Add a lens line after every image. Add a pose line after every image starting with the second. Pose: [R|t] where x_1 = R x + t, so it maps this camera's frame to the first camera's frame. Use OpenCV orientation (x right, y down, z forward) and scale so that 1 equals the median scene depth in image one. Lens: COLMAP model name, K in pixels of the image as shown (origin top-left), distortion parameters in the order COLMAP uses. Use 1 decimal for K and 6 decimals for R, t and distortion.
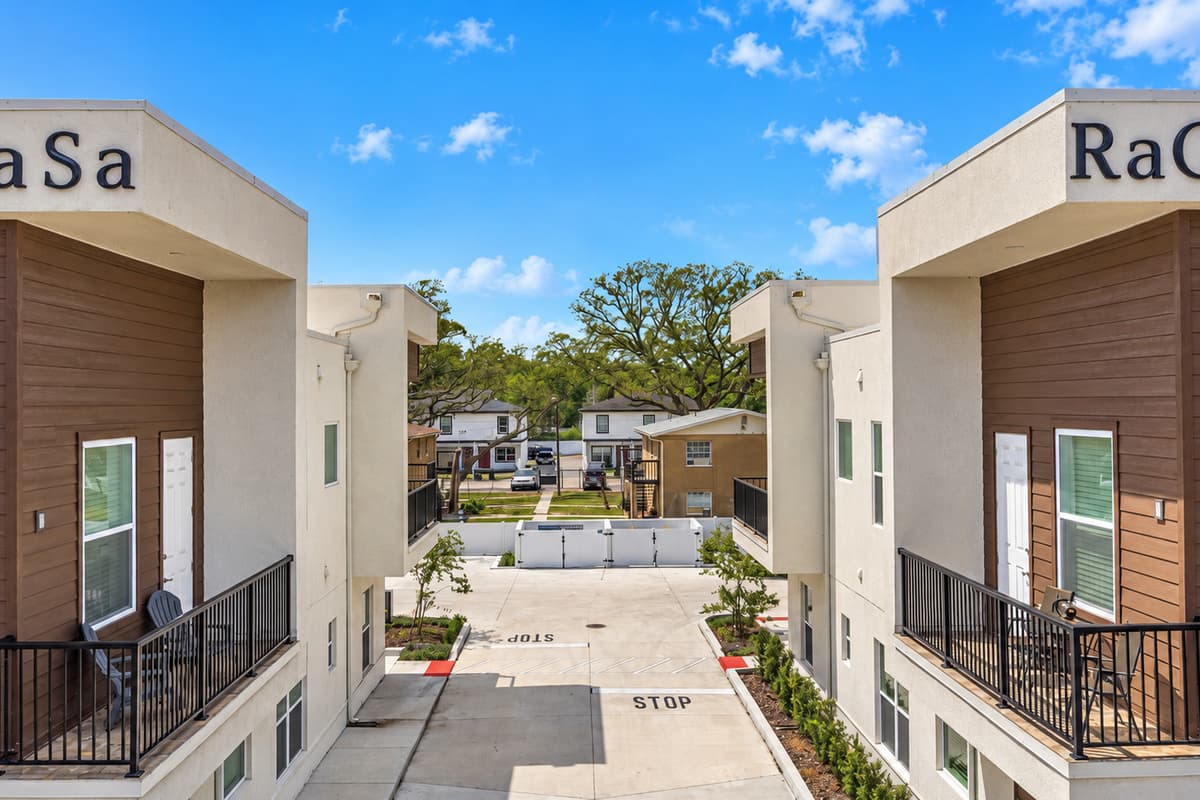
lens RADIAL K [[1045.4, 0, 598.6], [0, 1045.4, 394.9], [0, 0, 1]] dist [-0.000401, 0.002248]
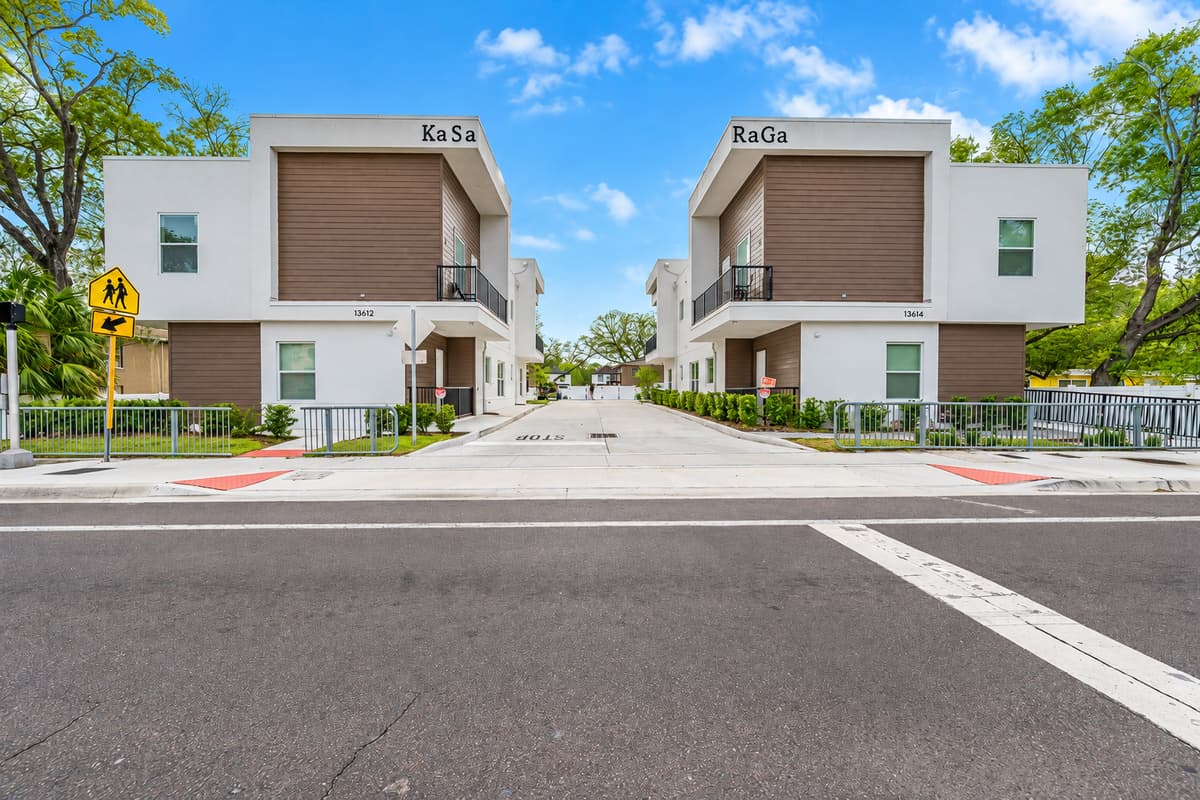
lens RADIAL K [[416.4, 0, 598.2], [0, 416.4, 398.1], [0, 0, 1]] dist [-0.001123, -0.000087]
pose [[1.000000, 0.000785, 0.000344, -0.016108], [-0.000790, 0.999872, 0.015964, 0.660314], [-0.000331, -0.015964, 0.999873, -0.460311]]
